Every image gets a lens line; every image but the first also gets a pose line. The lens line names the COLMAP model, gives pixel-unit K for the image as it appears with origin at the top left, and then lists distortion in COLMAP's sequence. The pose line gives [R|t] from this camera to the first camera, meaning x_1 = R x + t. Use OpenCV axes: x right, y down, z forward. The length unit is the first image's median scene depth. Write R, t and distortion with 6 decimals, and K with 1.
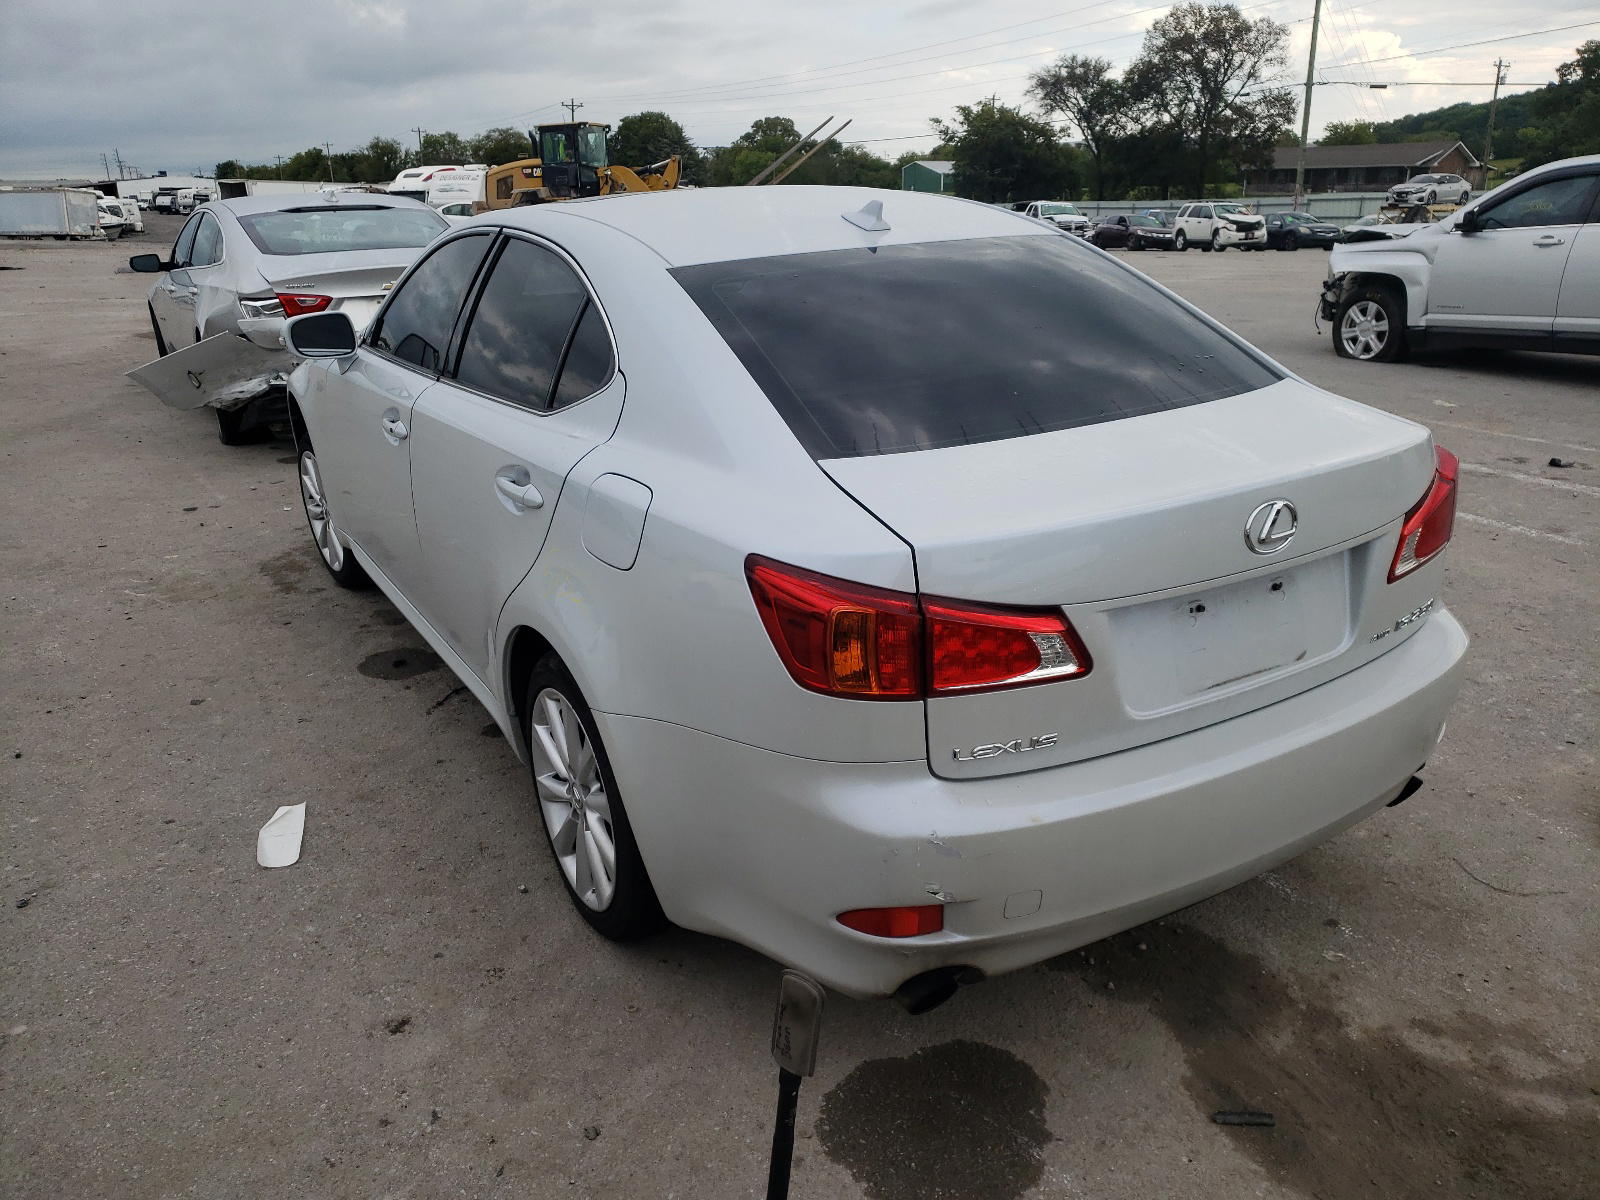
lens RADIAL K [[1319.6, 0, 804.1], [0, 1319.6, 602.3], [0, 0, 1]] dist [-0.011856, 0.034768]
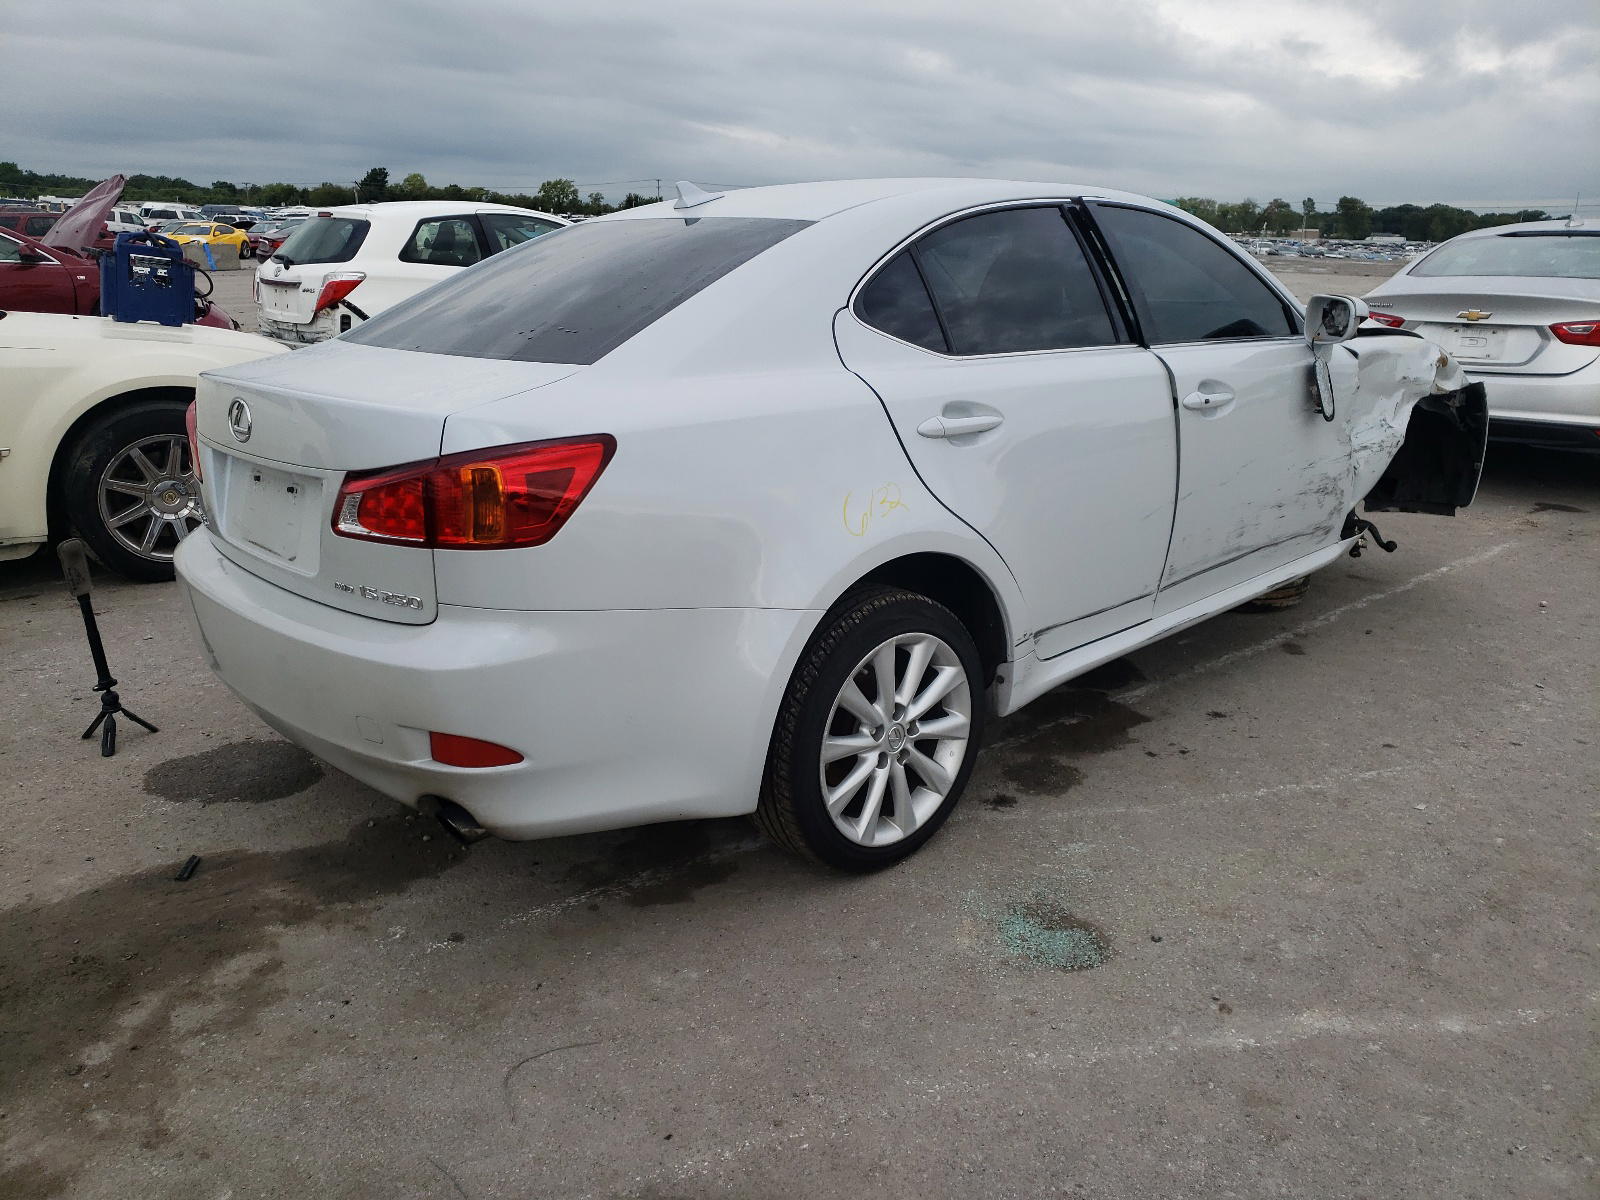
lens RADIAL K [[1319.6, 0, 805.0], [0, 1319.6, 603.4], [0, 0, 1]] dist [-0.011856, 0.034768]
pose [[0.164421, 0.288482, -0.943262, 1.440534], [-0.323761, 0.919081, 0.224651, -0.302837], [0.931743, 0.268455, 0.244516, 1.079266]]
